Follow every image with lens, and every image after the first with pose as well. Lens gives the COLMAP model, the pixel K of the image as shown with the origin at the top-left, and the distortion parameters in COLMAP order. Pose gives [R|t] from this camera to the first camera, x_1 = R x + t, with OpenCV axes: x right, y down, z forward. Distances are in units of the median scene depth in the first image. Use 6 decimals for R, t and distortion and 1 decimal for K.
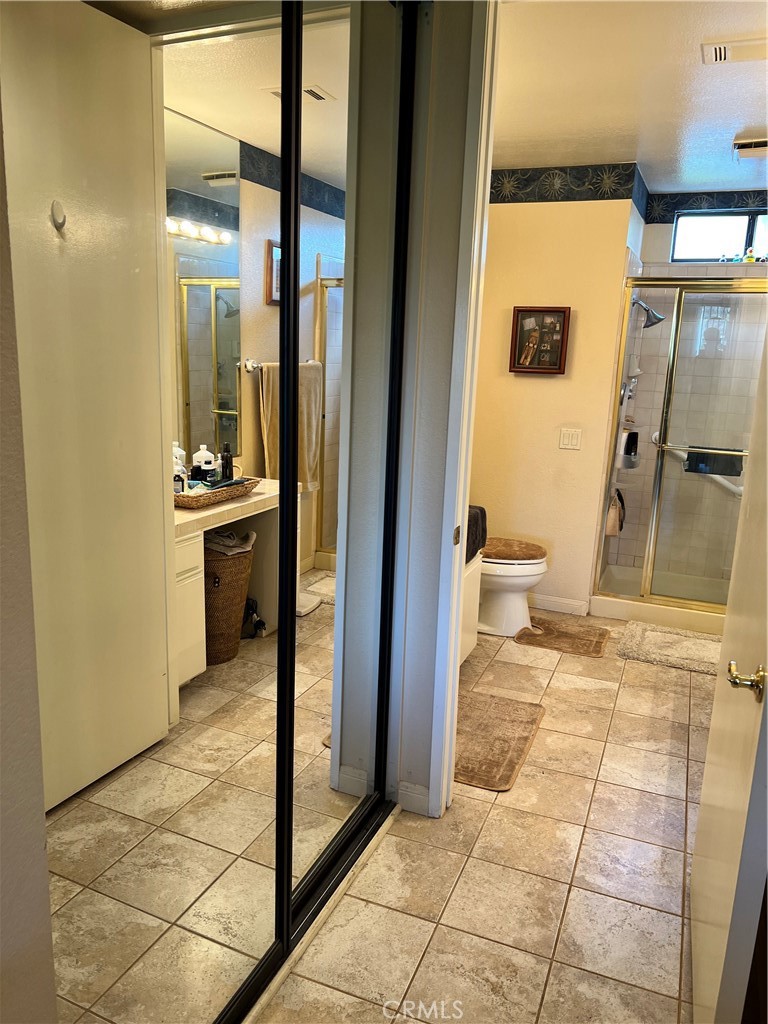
lens RADIAL K [[773.5, 0, 377.2], [0, 773.5, 516.9], [0, 0, 1]] dist [0.059869, -0.062417]
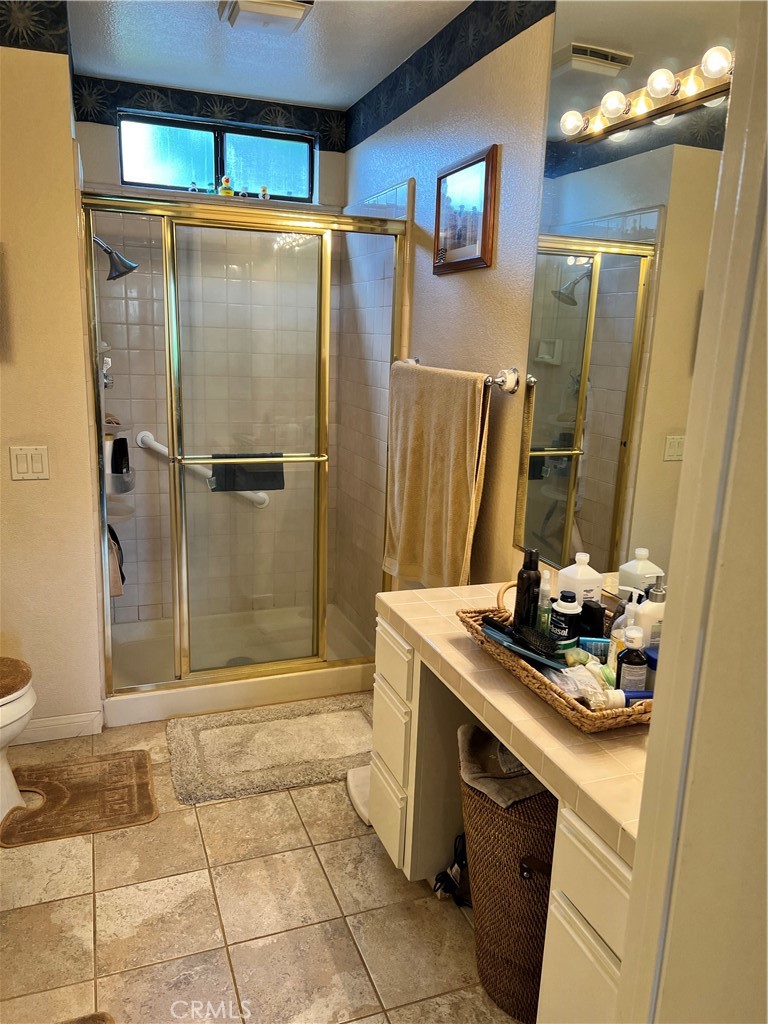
lens RADIAL K [[773.5, 0, 377.2], [0, 773.5, 516.9], [0, 0, 1]] dist [0.059869, -0.062417]
pose [[0.738944, -0.166870, 0.652776, 0.049177], [0.142050, 0.985653, 0.091163, -0.077713], [-0.658622, 0.025362, 0.752046, 0.383086]]
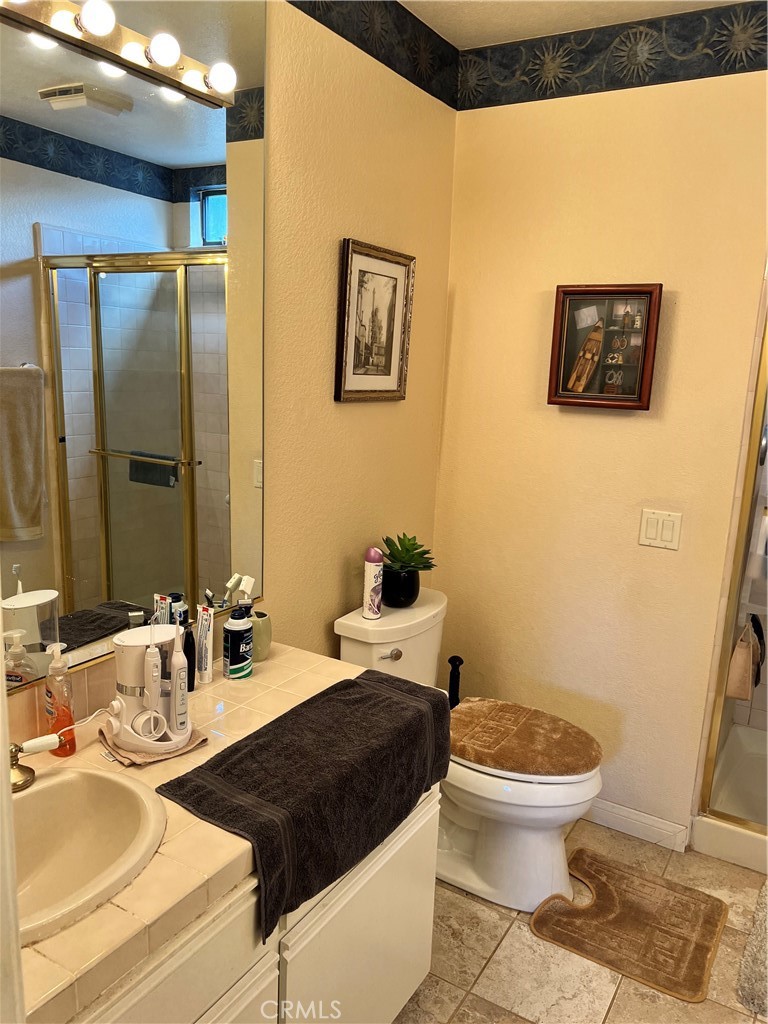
lens RADIAL K [[767.1, 0, 390.0], [0, 767.1, 511.1], [0, 0, 1]] dist [0.060836, -0.067917]
pose [[0.988544, 0.035131, -0.146787, 0.144614], [-0.039293, 0.998901, -0.025552, -0.093384], [0.145728, 0.031027, 0.988838, 0.450171]]
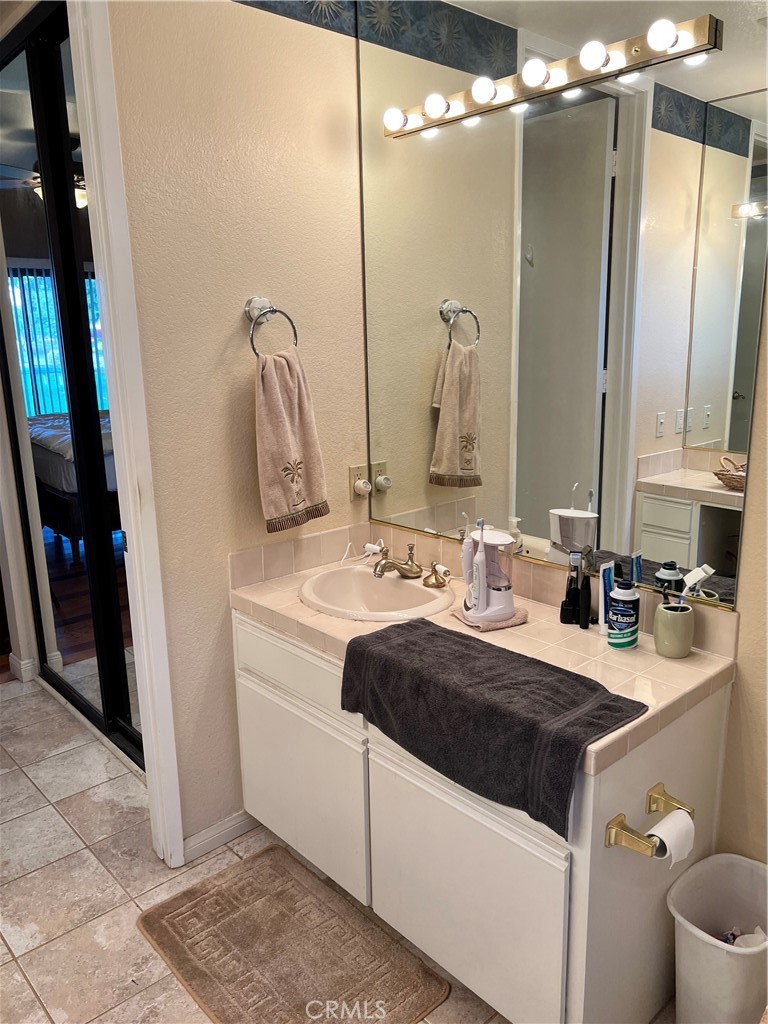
lens RADIAL K [[773.5, 0, 377.2], [0, 773.5, 516.9], [0, 0, 1]] dist [0.059869, -0.062417]
pose [[-0.434400, 0.182437, -0.882050, 0.422371], [-0.195916, 0.936689, 0.290225, -0.173802], [0.879155, 0.298881, -0.371156, 0.877635]]
